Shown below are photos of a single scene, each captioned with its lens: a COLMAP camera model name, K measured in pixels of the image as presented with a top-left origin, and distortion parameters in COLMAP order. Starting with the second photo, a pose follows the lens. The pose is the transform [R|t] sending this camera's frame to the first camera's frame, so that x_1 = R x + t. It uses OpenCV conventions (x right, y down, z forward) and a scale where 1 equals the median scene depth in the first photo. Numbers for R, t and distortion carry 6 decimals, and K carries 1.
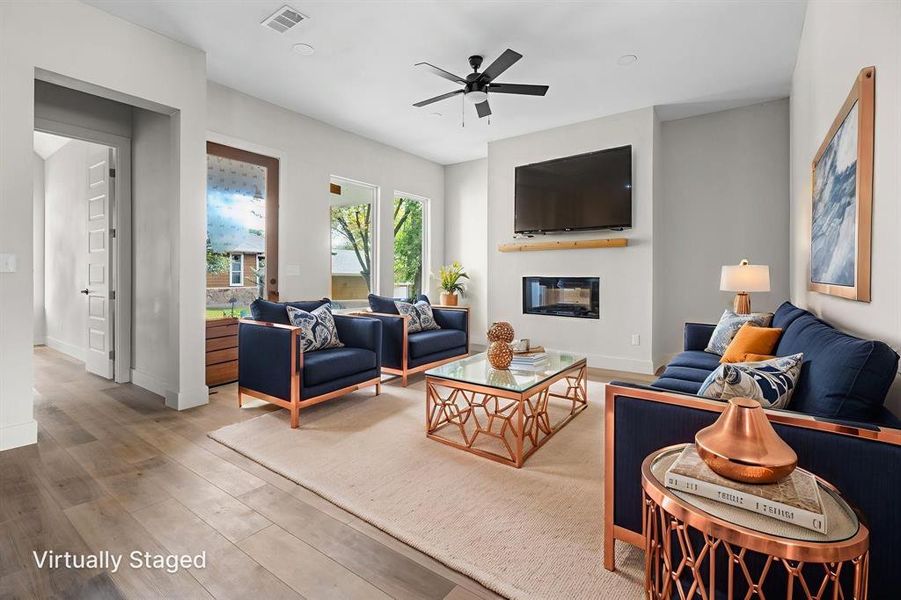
lens RADIAL K [[425.8, 0, 450.9], [0, 425.8, 283.5], [0, 0, 1]] dist [-0.001514, -0.000008]
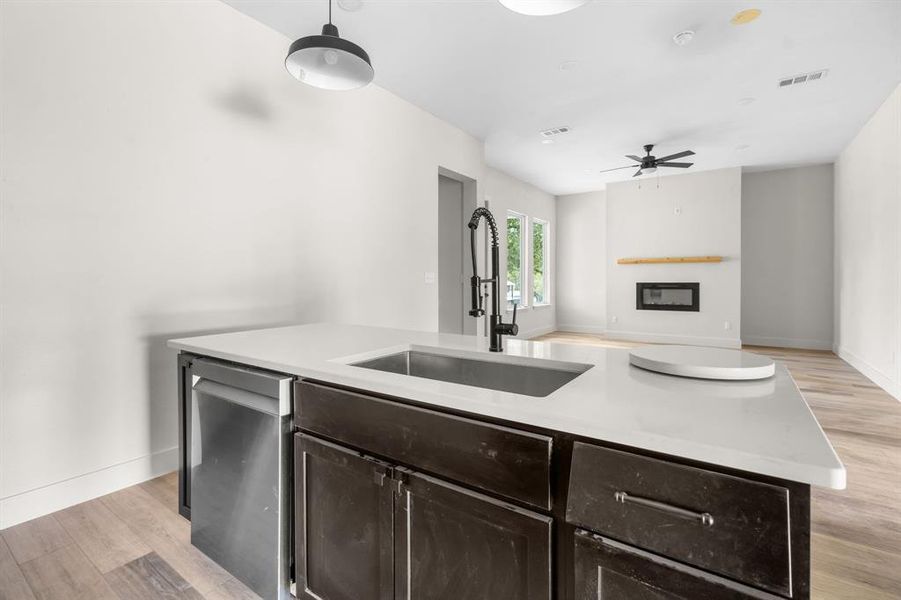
lens RADIAL K [[425.8, 0, 441.1], [0, 425.8, 279.3], [0, 0, 1]] dist [-0.001514, -0.000008]
pose [[0.999803, -0.000581, 0.019819, -0.550021], [0.000773, 0.999953, -0.009694, -0.013256], [-0.019812, 0.009708, 0.999757, -0.415954]]
